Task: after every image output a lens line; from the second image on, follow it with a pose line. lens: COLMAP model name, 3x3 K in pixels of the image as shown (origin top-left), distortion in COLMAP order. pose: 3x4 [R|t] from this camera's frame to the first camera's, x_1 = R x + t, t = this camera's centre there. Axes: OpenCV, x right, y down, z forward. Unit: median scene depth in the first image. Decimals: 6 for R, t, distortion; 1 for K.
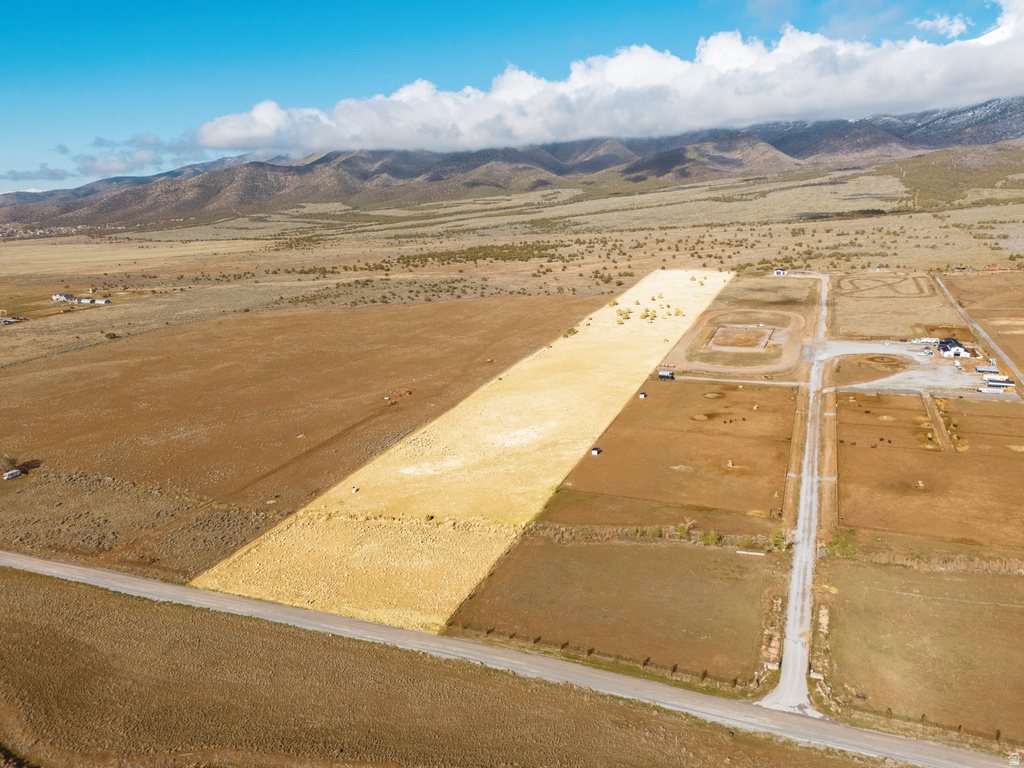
lens RADIAL K [[756.5, 0, 512.0], [0, 756.5, 384.0], [0, 0, 1]] dist [0.081489, -0.082602]
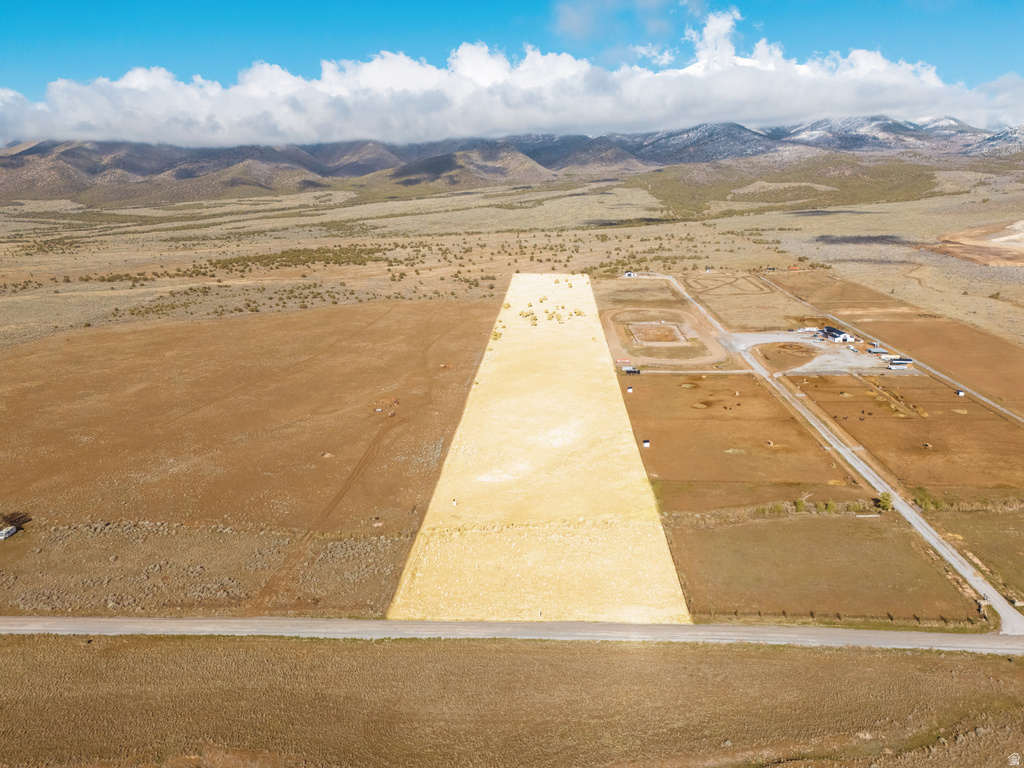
lens RADIAL K [[756.5, 0, 512.0], [0, 756.5, 384.0], [0, 0, 1]] dist [0.081489, -0.082602]
pose [[0.945326, -0.059613, 0.320631, -0.146860], [0.061288, 0.998108, 0.004875, -0.003794], [-0.320315, 0.015042, 0.947191, 0.021375]]
